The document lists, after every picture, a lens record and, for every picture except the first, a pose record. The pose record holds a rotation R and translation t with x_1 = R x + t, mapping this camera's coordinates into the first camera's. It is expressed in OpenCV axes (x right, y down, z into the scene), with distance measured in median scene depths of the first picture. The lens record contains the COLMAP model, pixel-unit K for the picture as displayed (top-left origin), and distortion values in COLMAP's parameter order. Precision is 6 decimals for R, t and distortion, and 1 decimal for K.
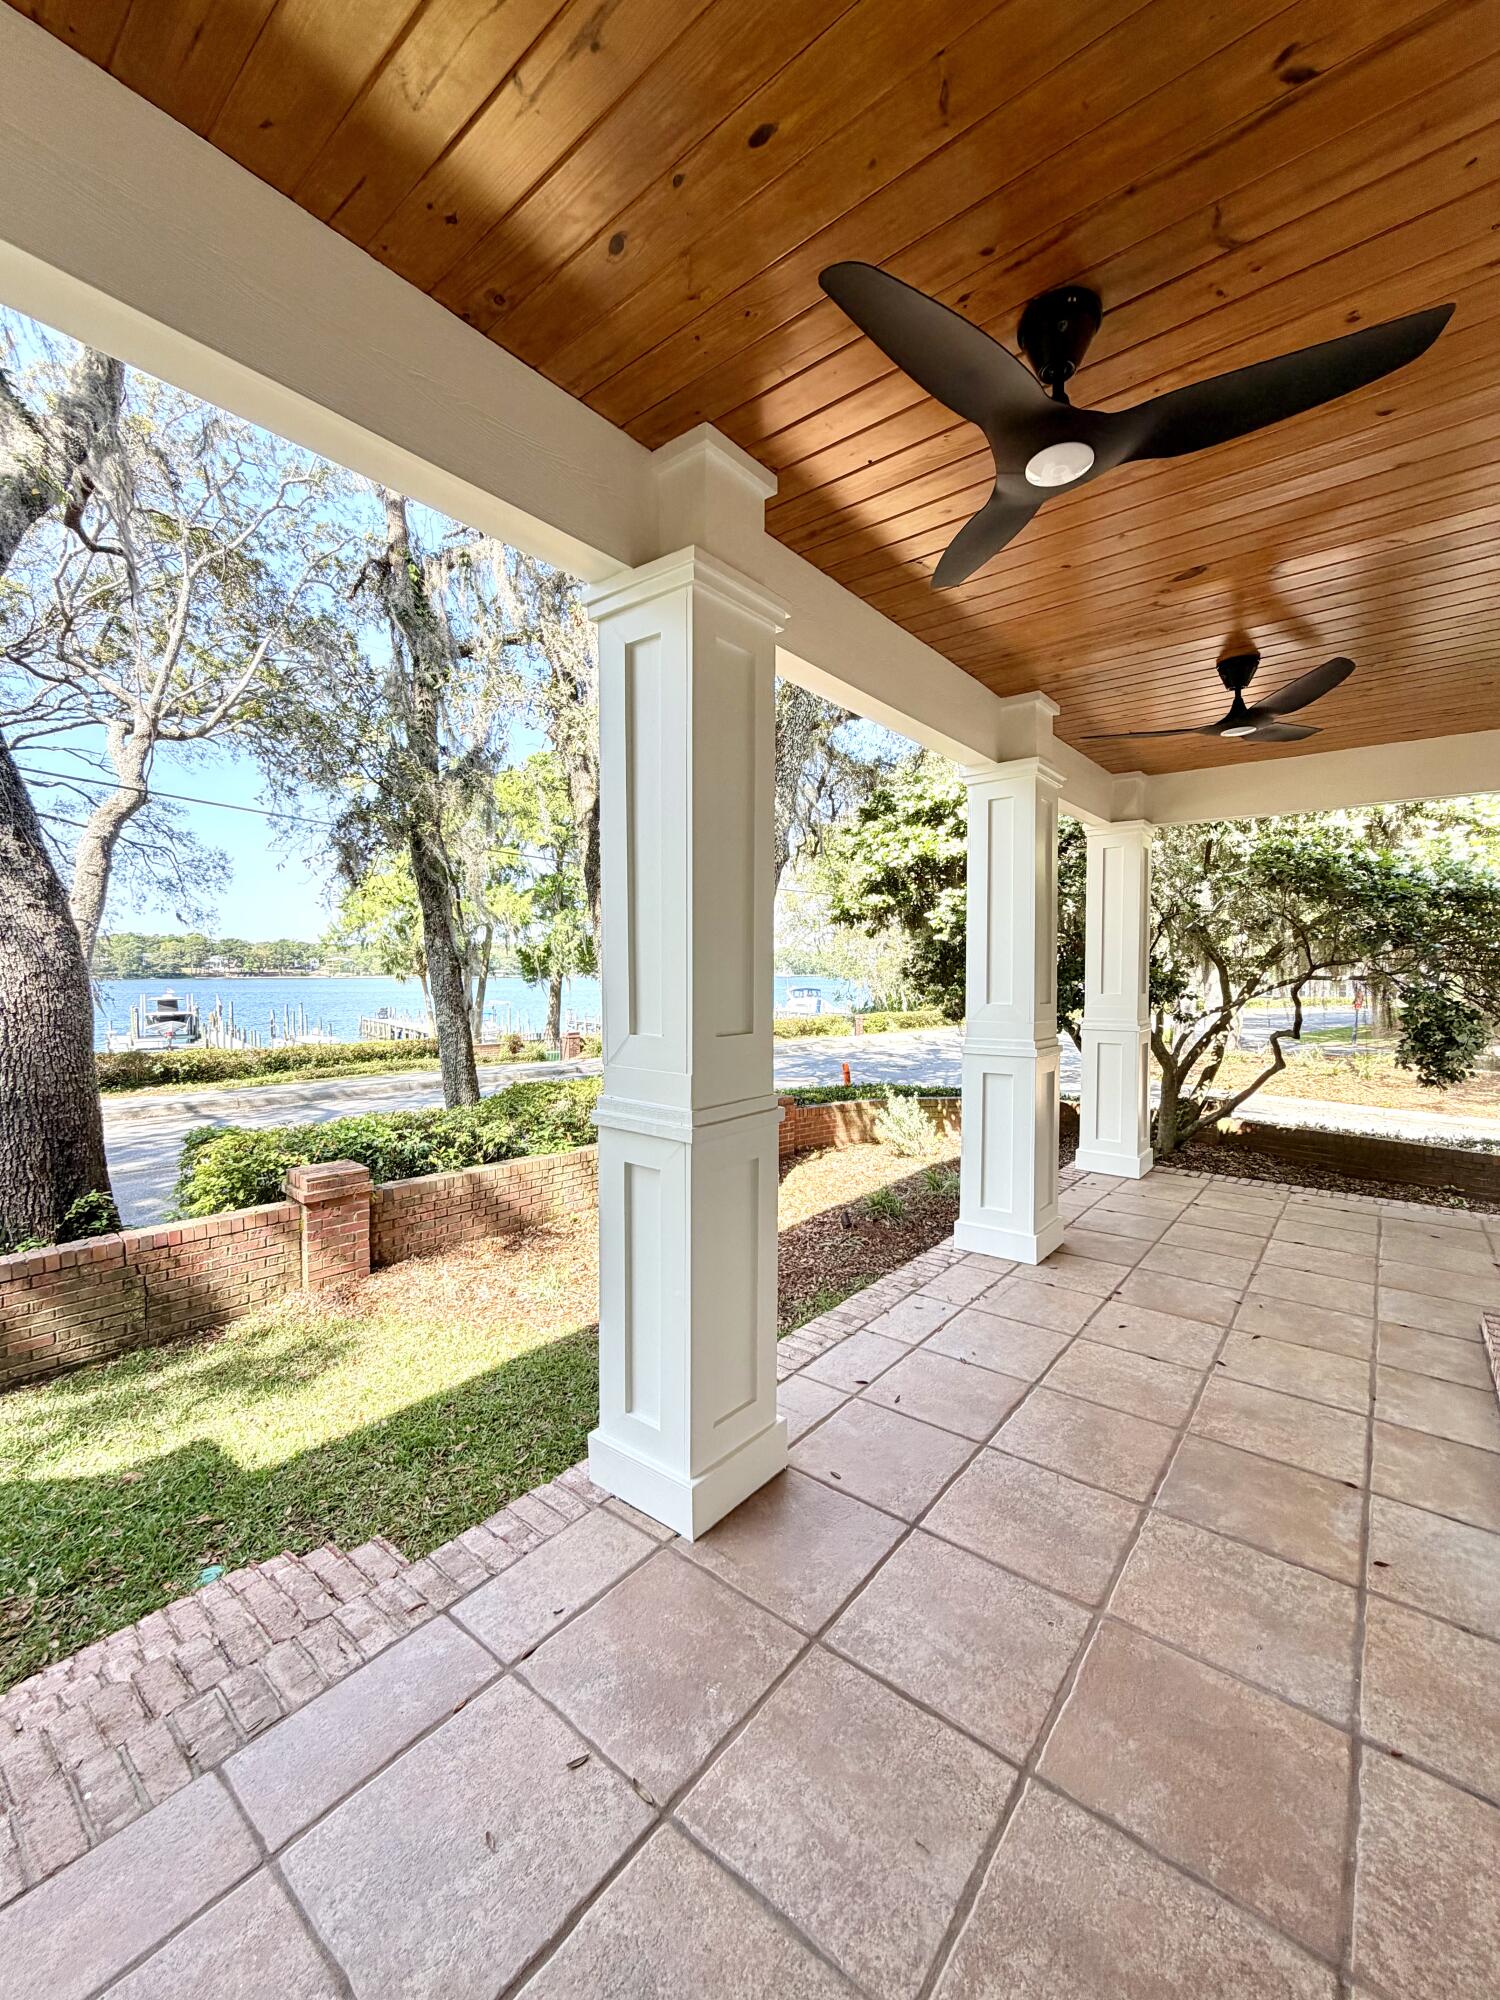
lens RADIAL K [[798.2, 0, 749.2], [0, 798.2, 990.8], [0, 0, 1]] dist [-0.000791, 0.000356]
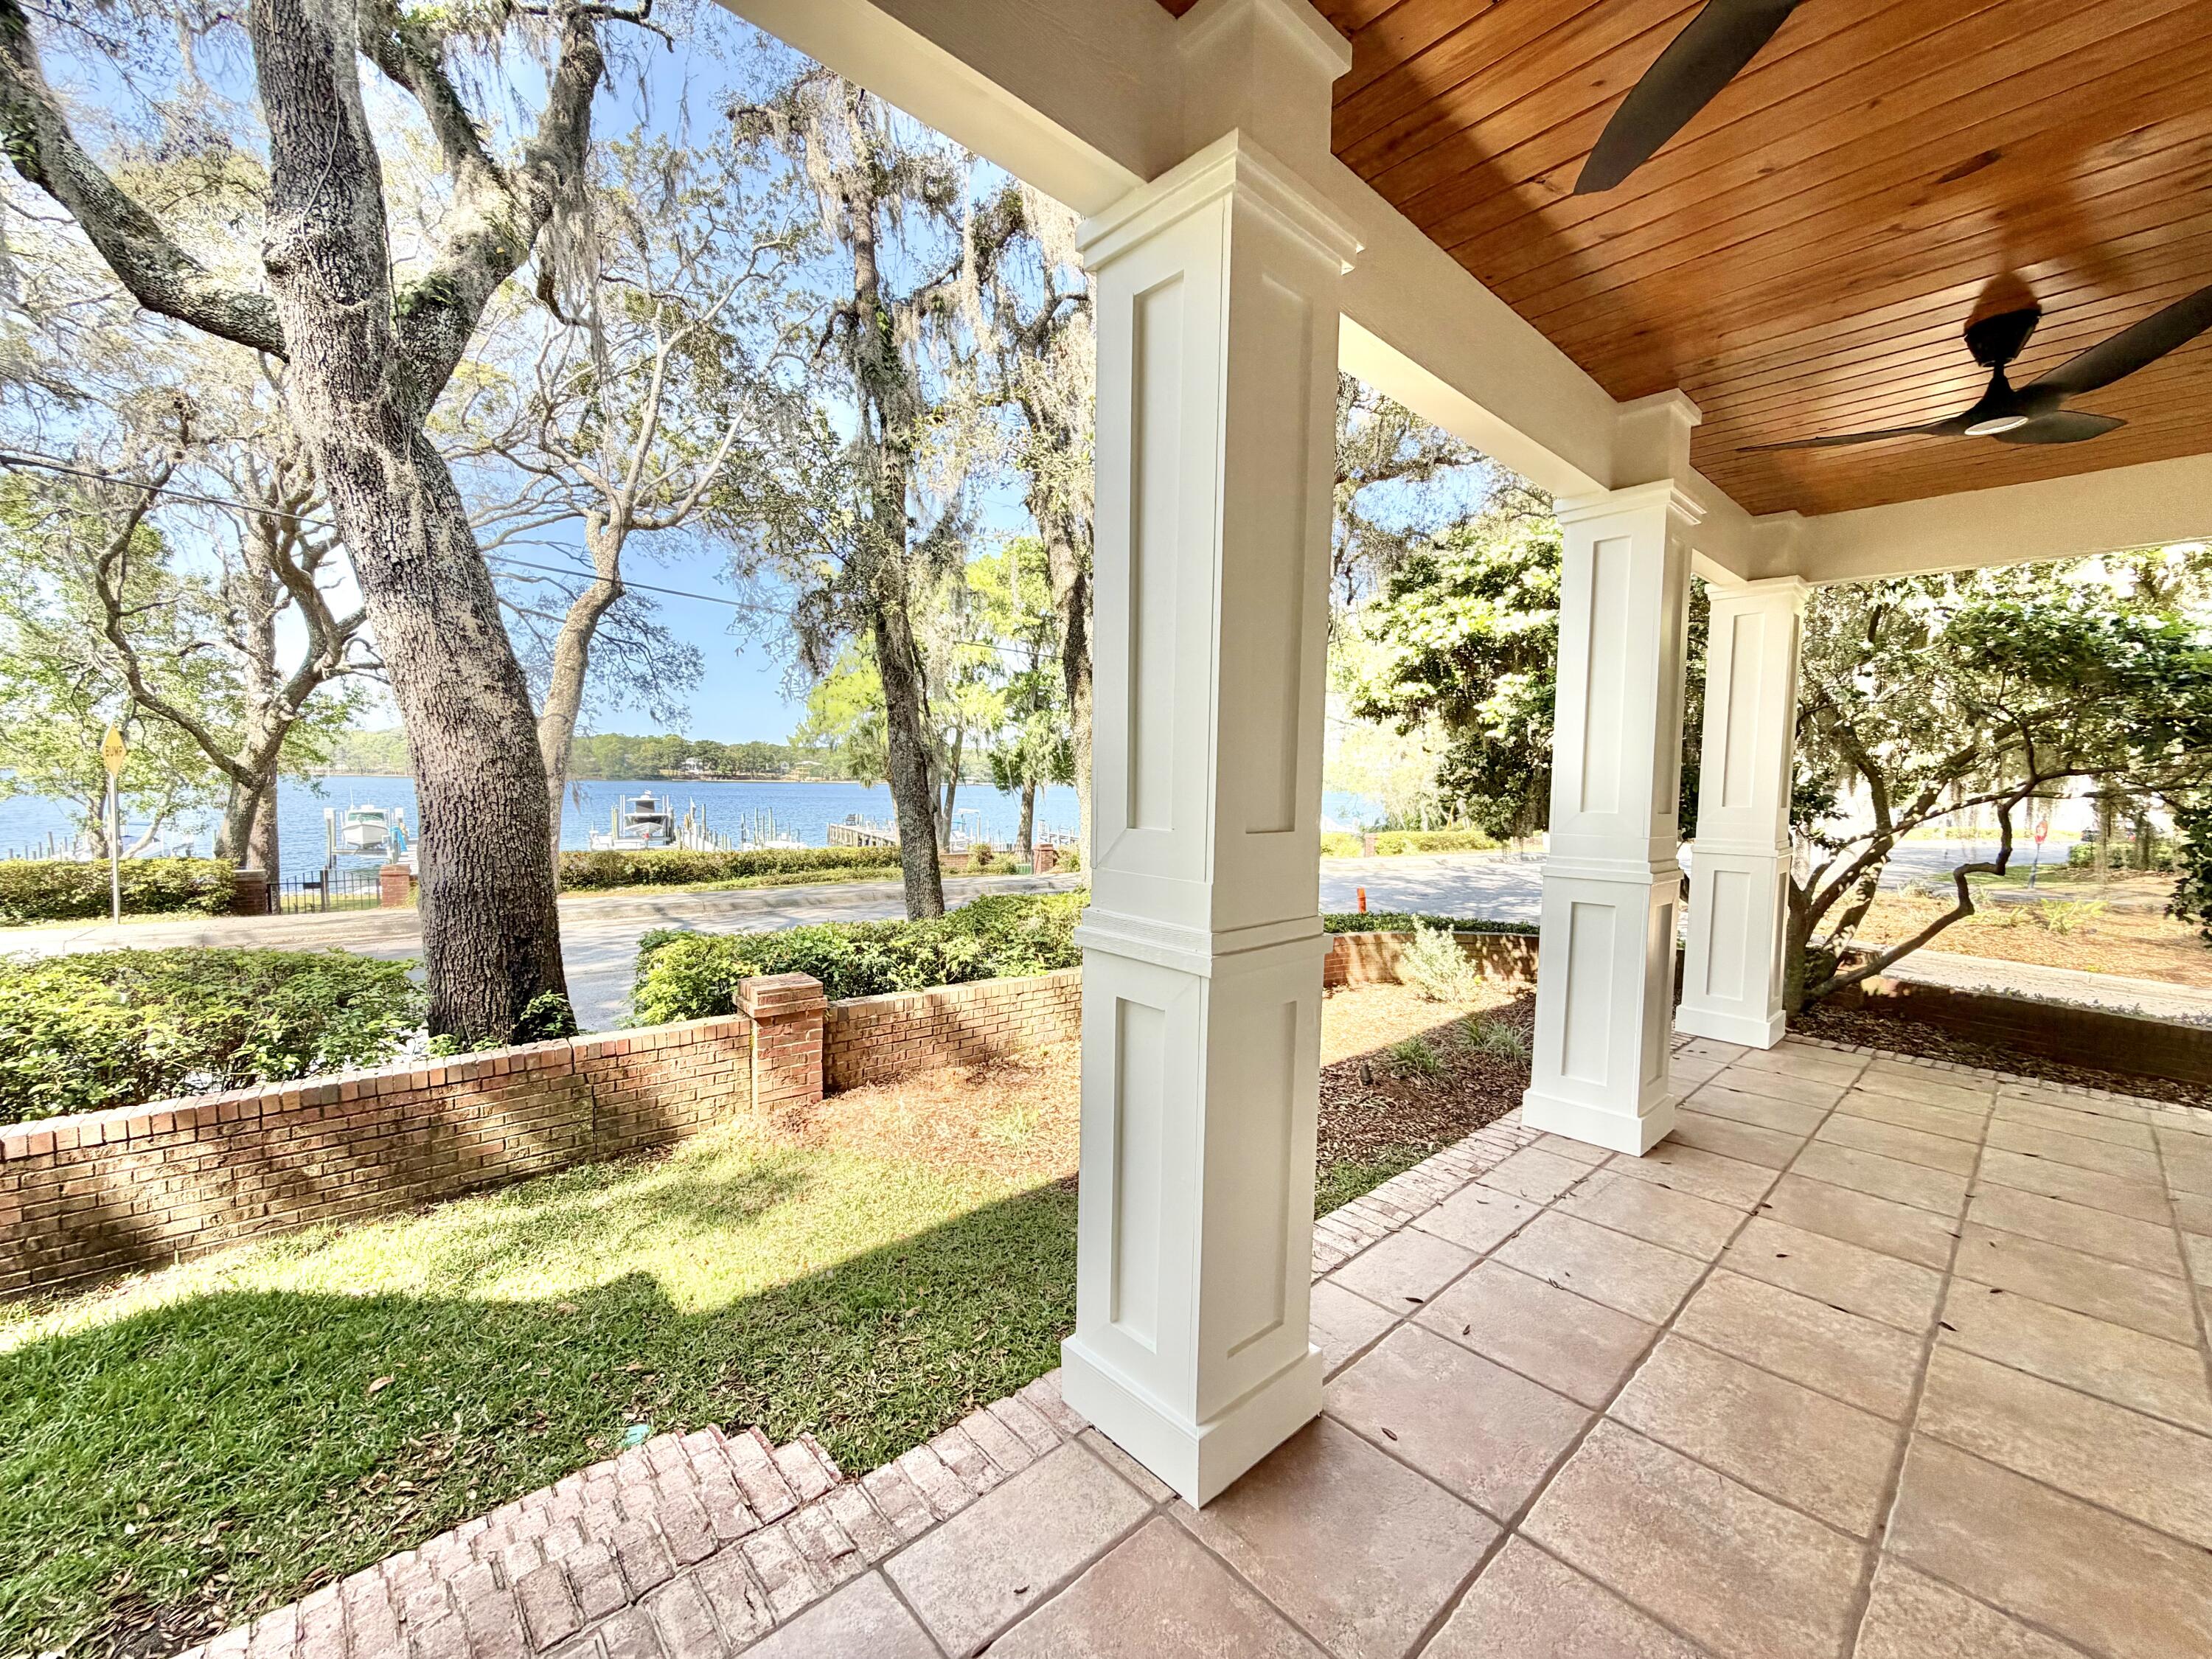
lens RADIAL K [[882.8, 0, 1100.6], [0, 882.8, 829.3], [0, 0, 1]] dist [-0.000791, 0.000356]
pose [[0.987692, 0.025730, -0.154280, -0.018579], [-0.021208, 0.999298, 0.030883, 0.012138], [0.154966, -0.027231, 0.987544, 0.070484]]
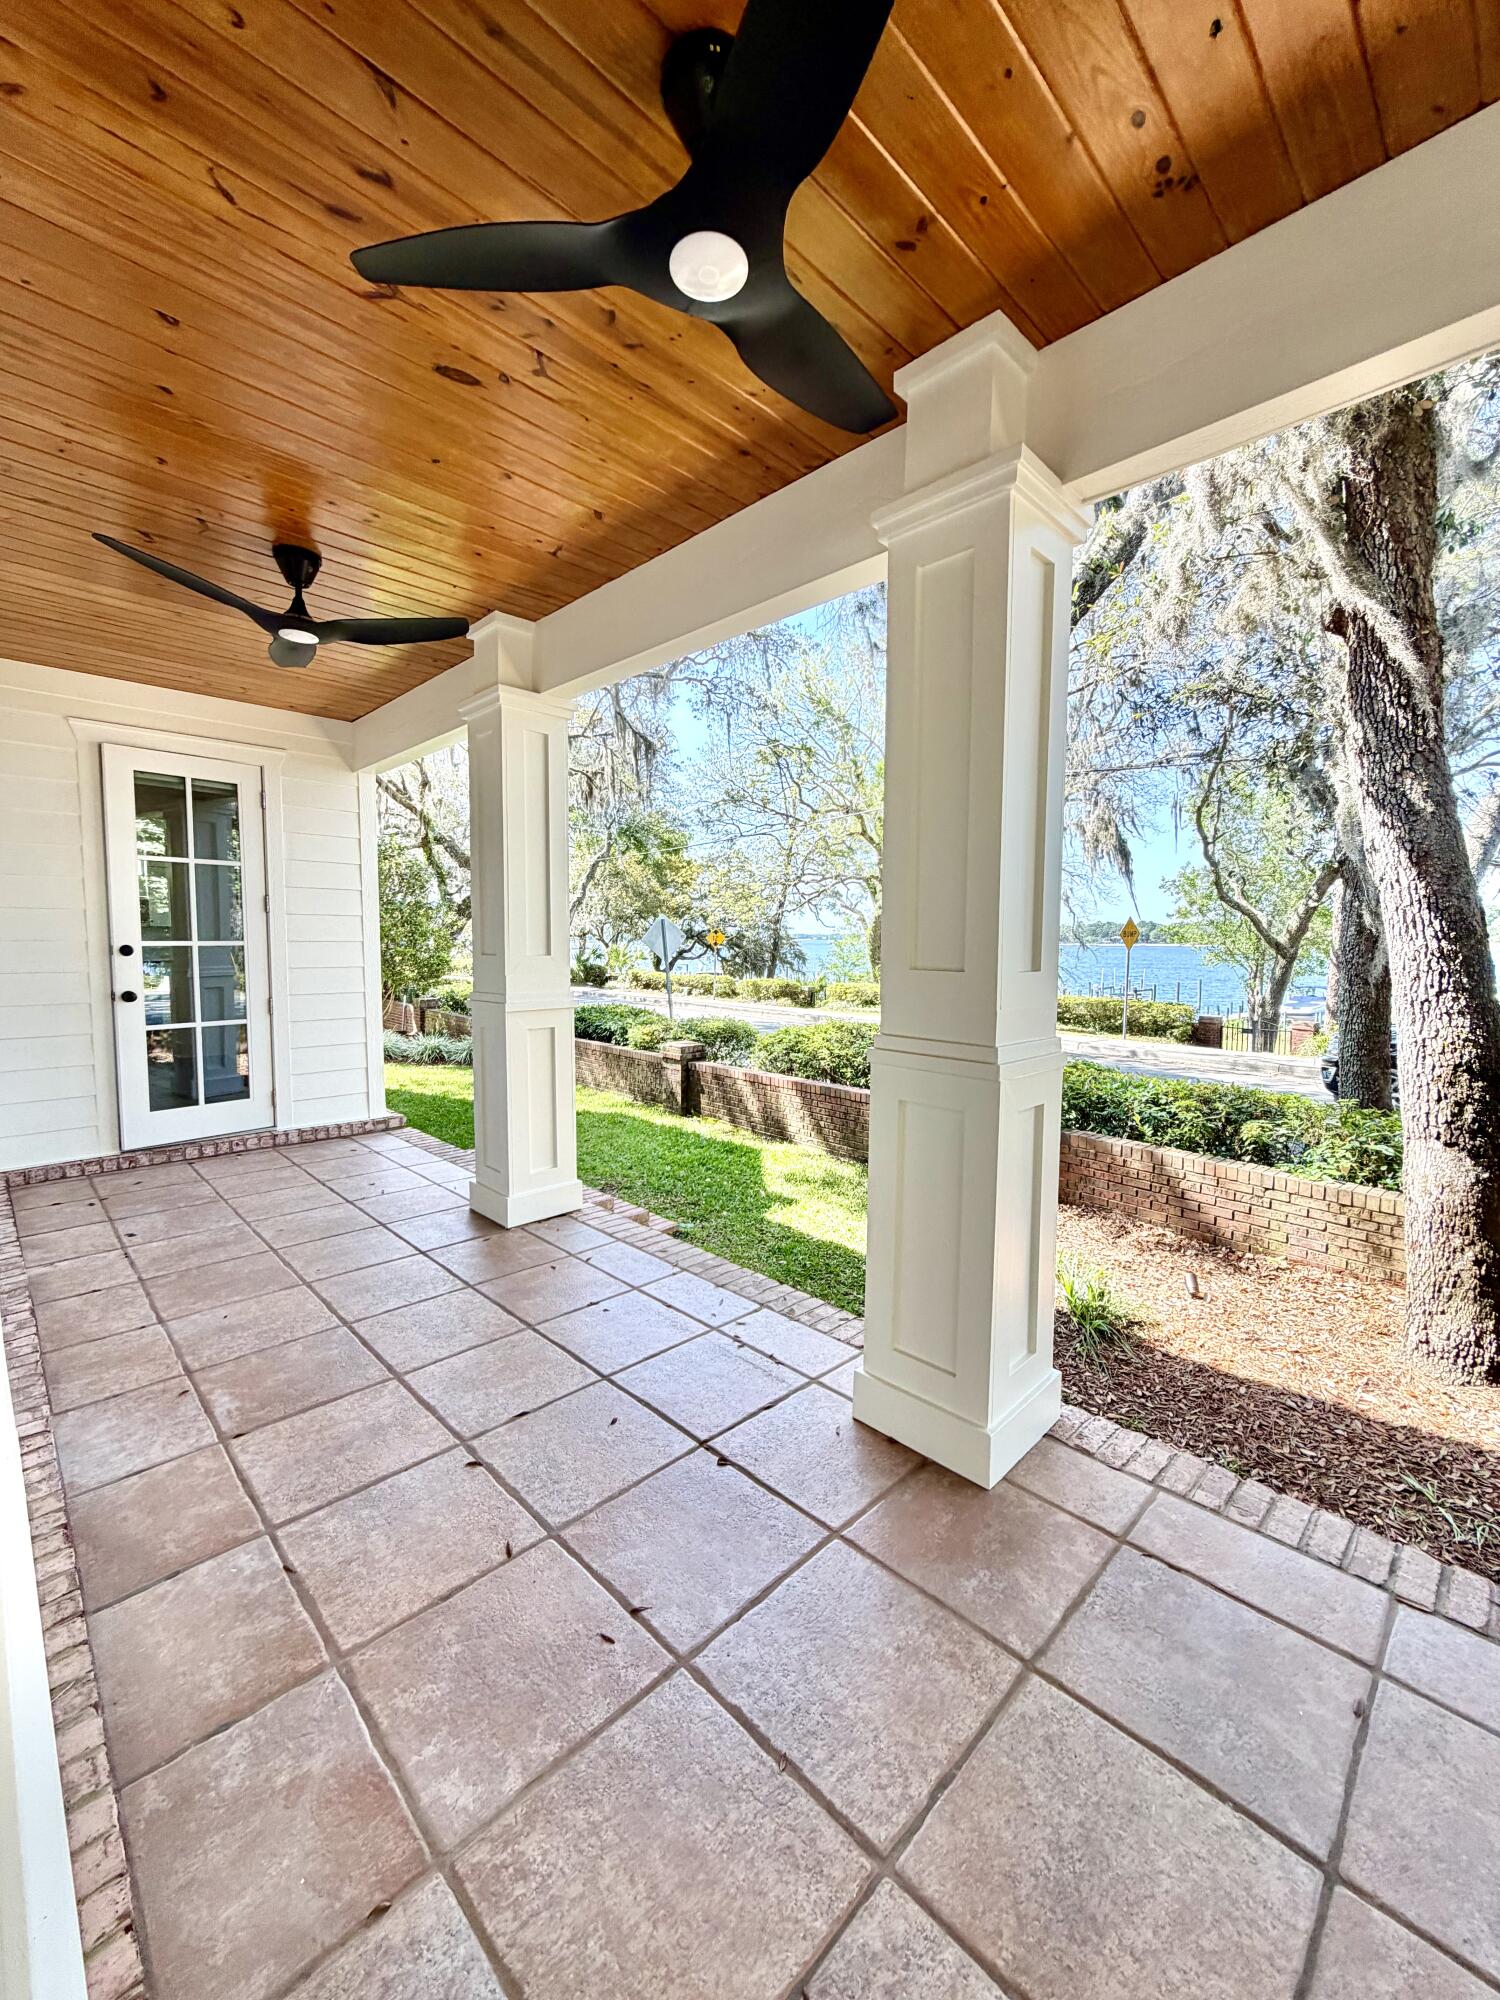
lens RADIAL K [[798.2, 0, 749.2], [0, 798.2, 990.8], [0, 0, 1]] dist [-0.000791, 0.000356]
pose [[-0.112299, 0.063689, -0.991631, 0.659111], [-0.031723, 0.997205, 0.067640, -0.002168], [0.993168, 0.039053, -0.109965, 0.695841]]
